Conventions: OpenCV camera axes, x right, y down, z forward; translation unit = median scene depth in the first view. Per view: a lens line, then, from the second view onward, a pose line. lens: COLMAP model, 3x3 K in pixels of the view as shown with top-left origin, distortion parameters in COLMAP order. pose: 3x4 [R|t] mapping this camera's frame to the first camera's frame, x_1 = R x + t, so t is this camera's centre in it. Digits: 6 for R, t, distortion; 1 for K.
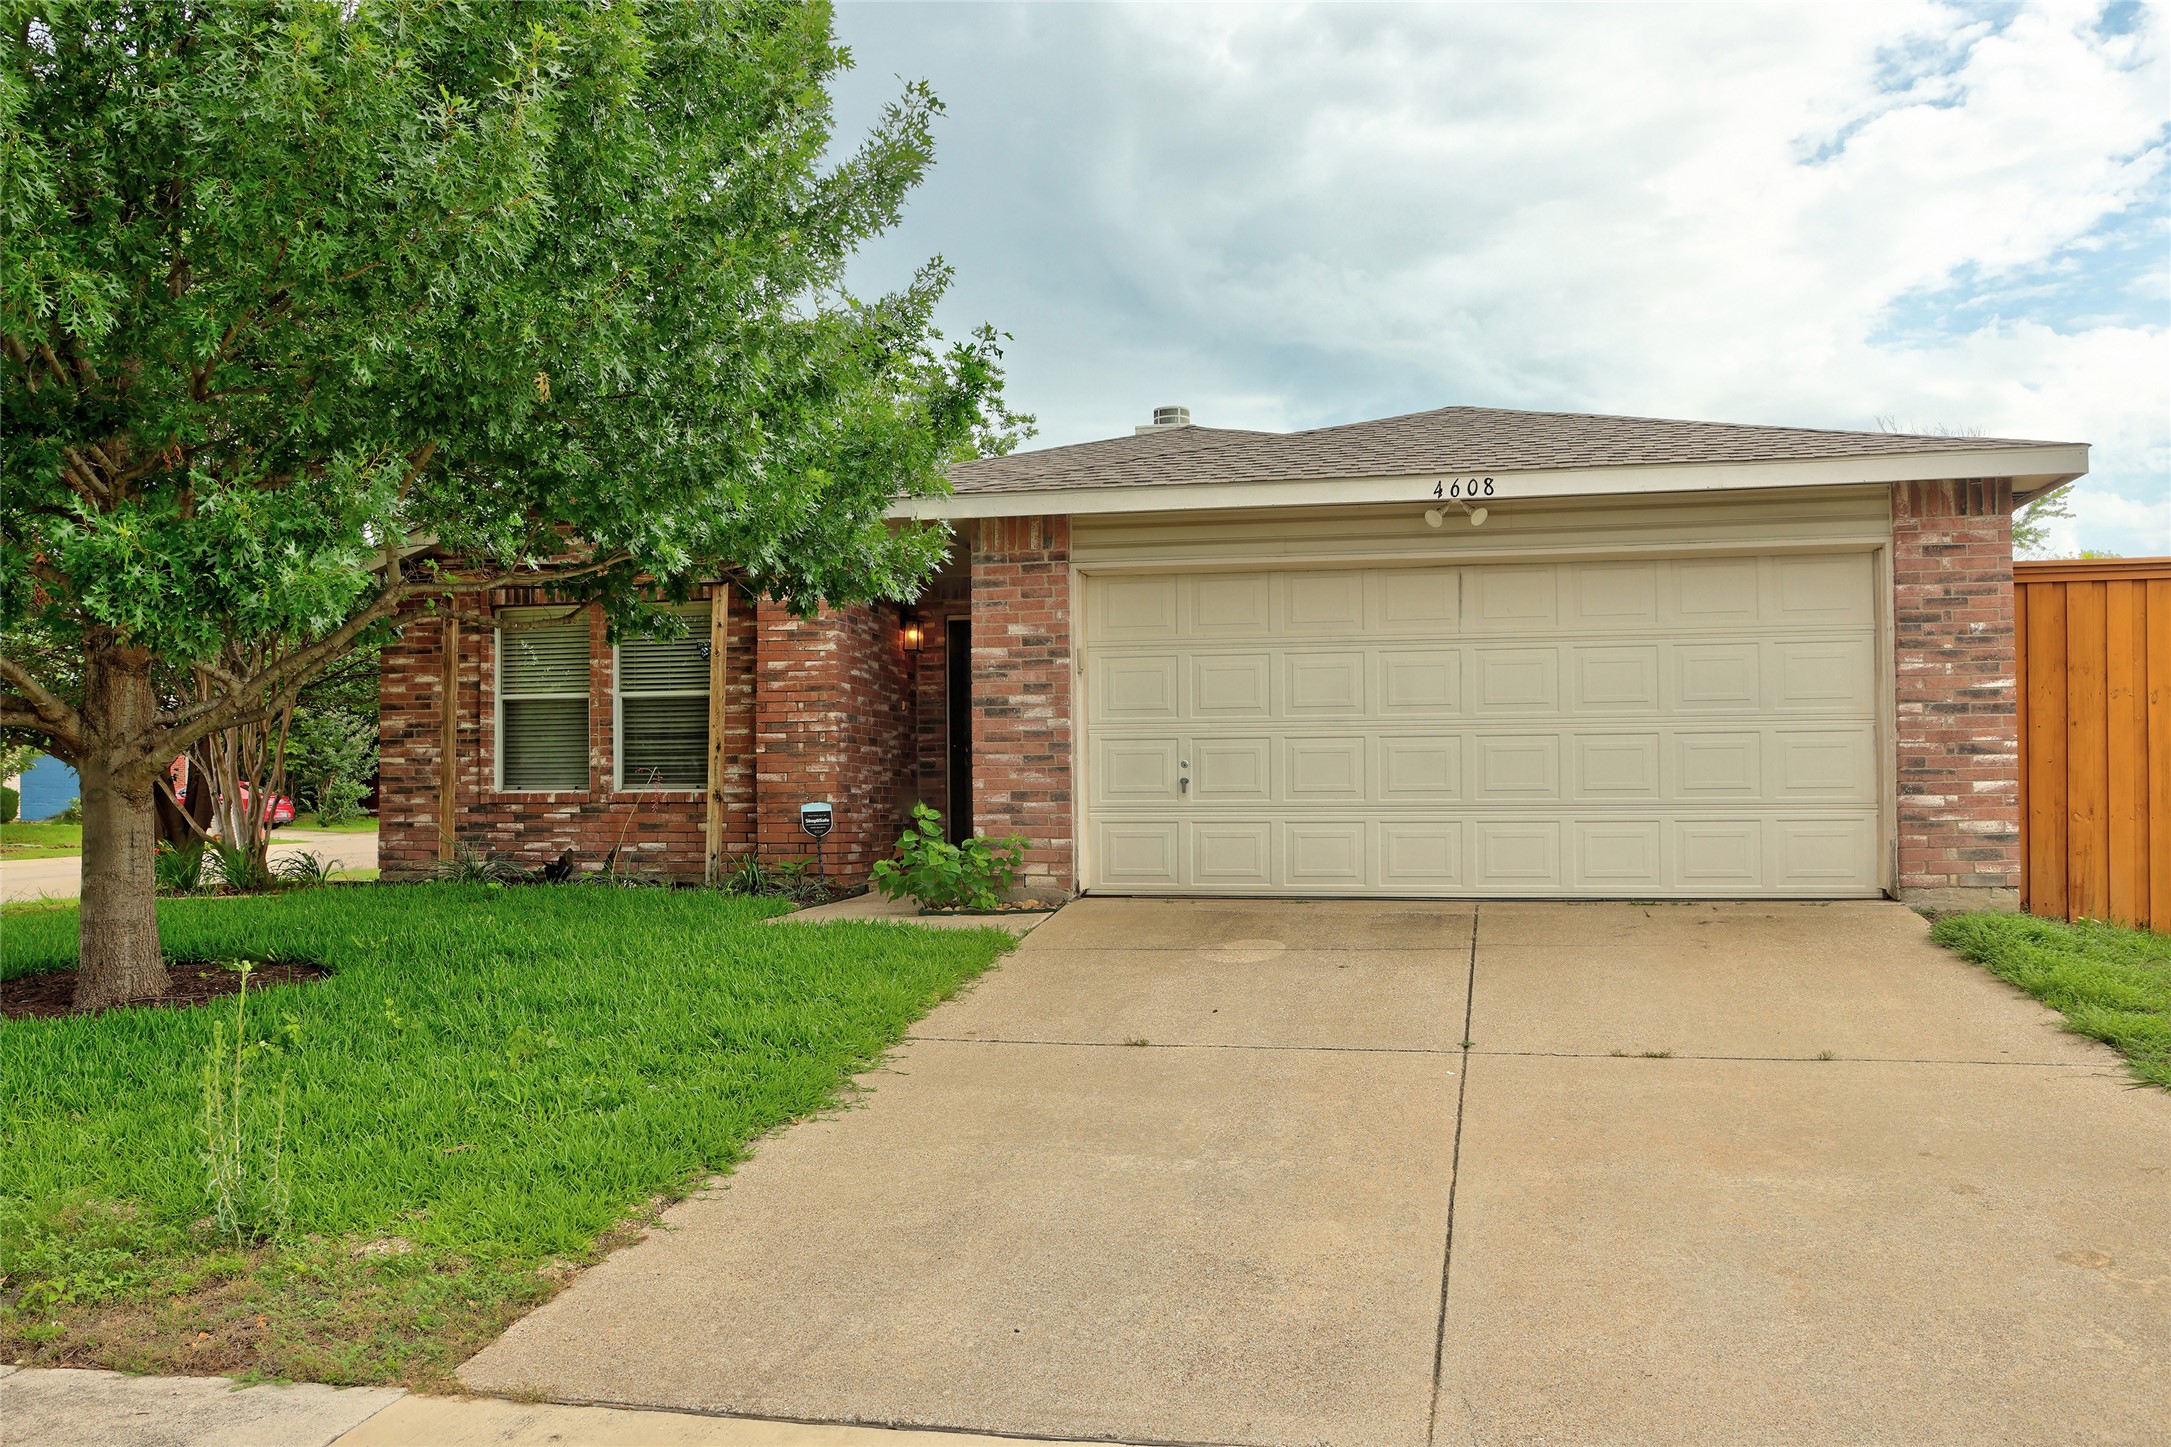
lens RADIAL K [[1705.2, 0, 1086.4], [0, 1705.2, 740.0], [0, 0, 1]] dist [-0.033475, -0.006755]
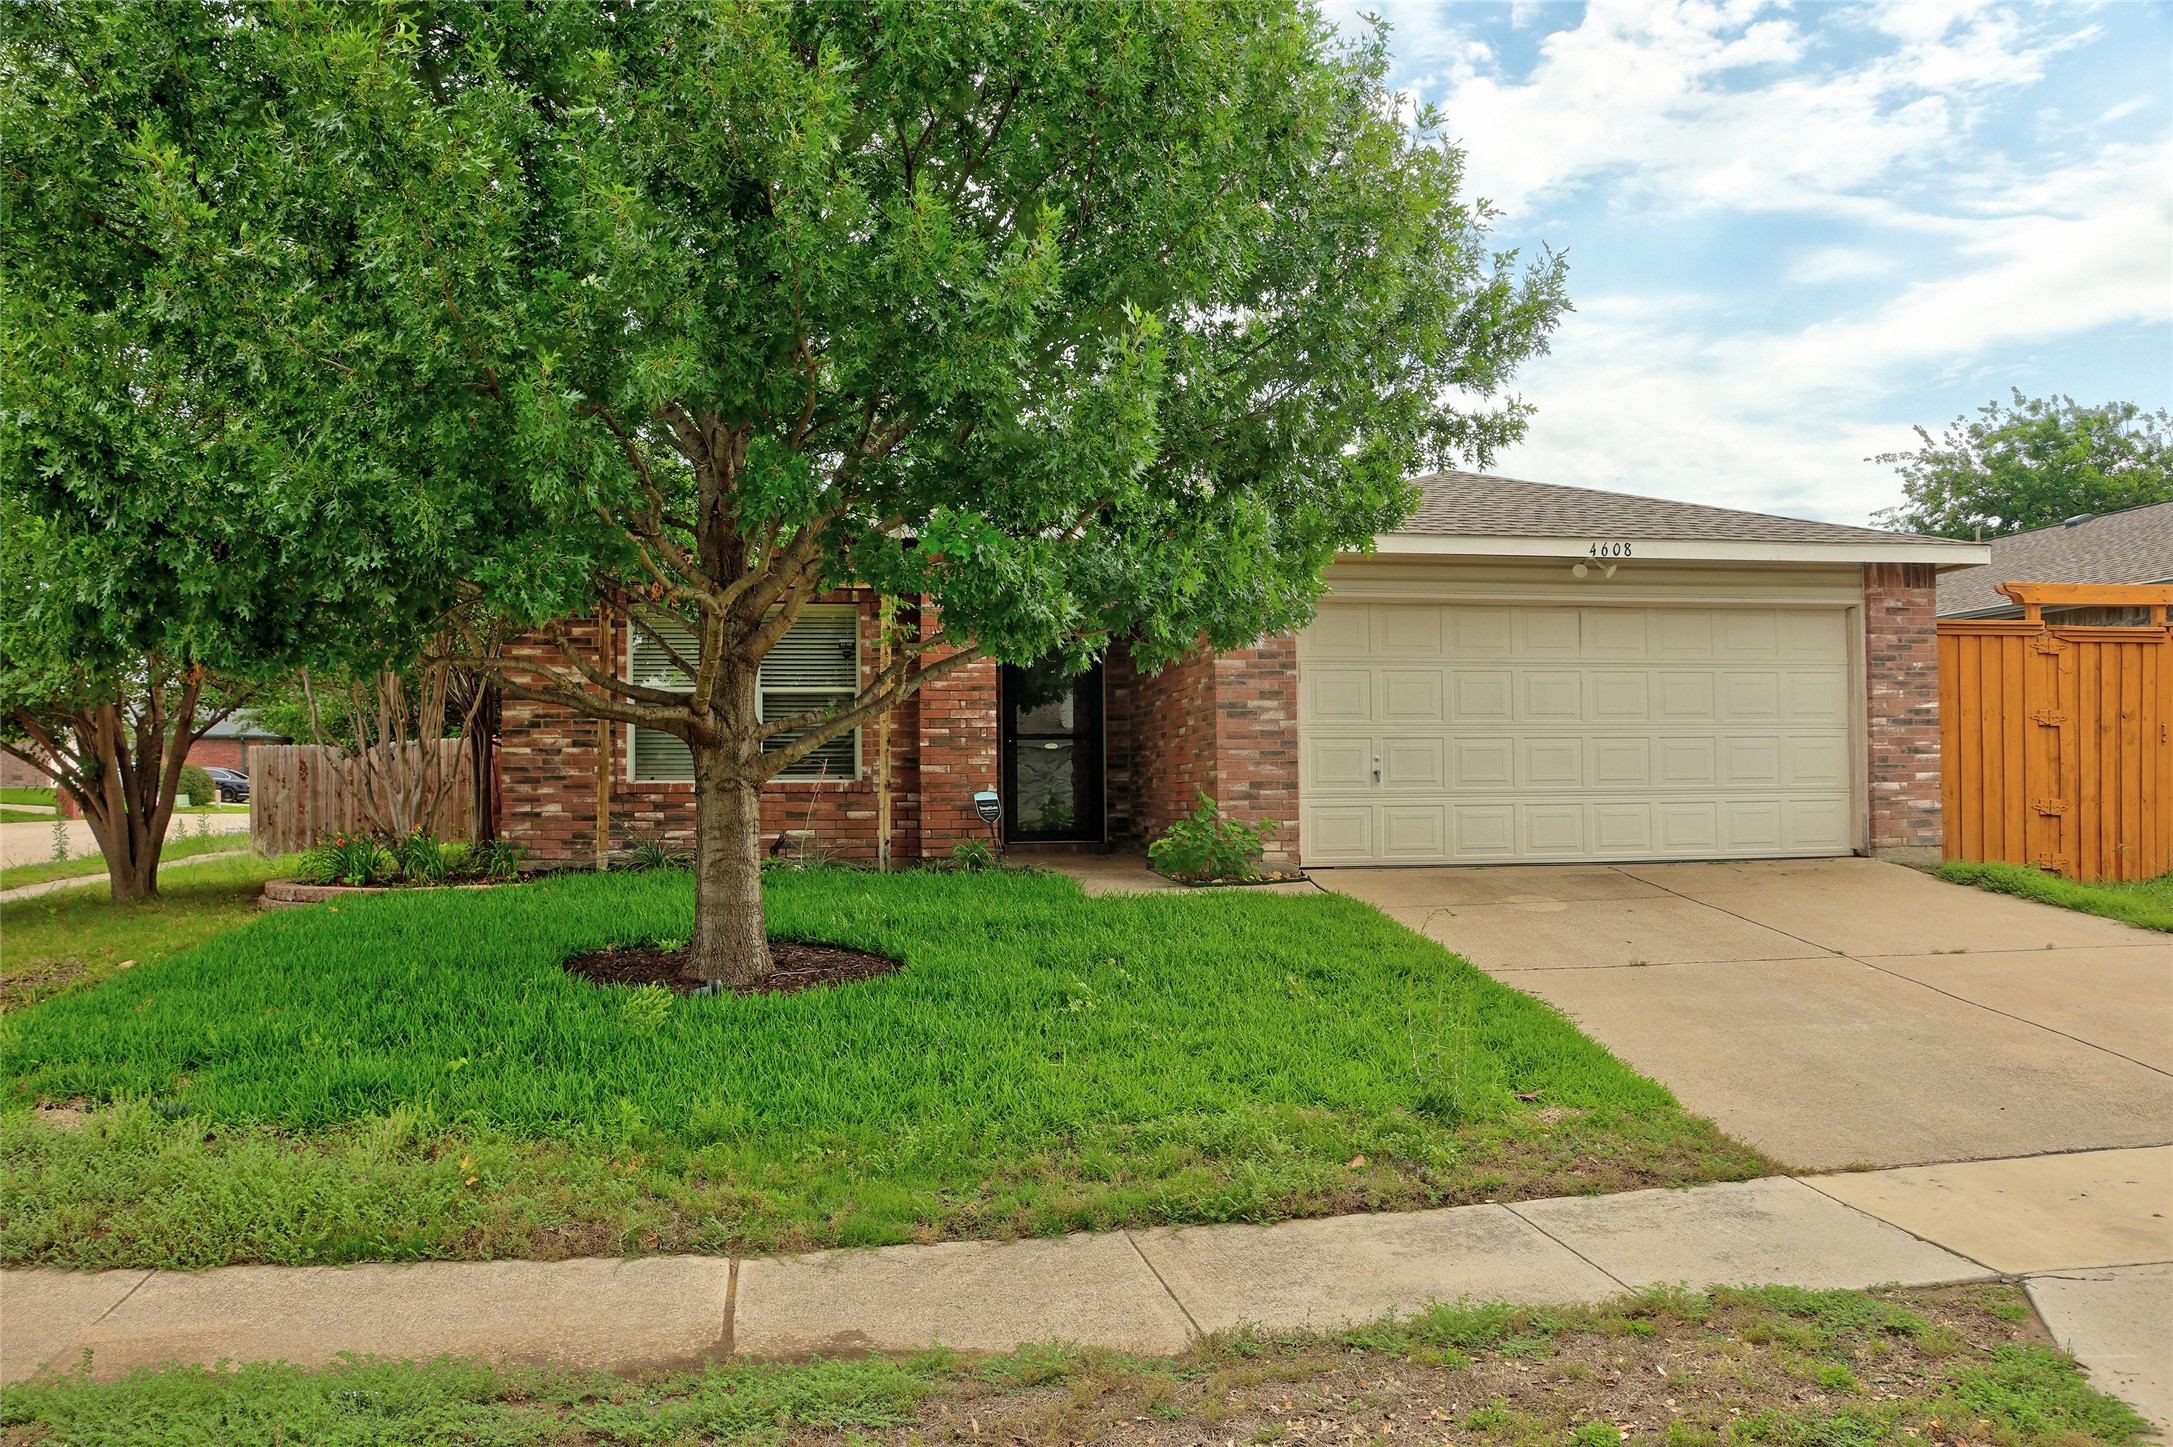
lens RADIAL K [[1706.8, 0, 1088.2], [0, 1706.8, 712.9], [0, 0, 1]] dist [-0.033475, -0.006755]
pose [[0.927062, 0.014034, 0.374646, -0.631665], [-0.010059, 0.999870, -0.012564, -0.001201], [-0.374774, 0.007879, 0.927083, -0.068628]]
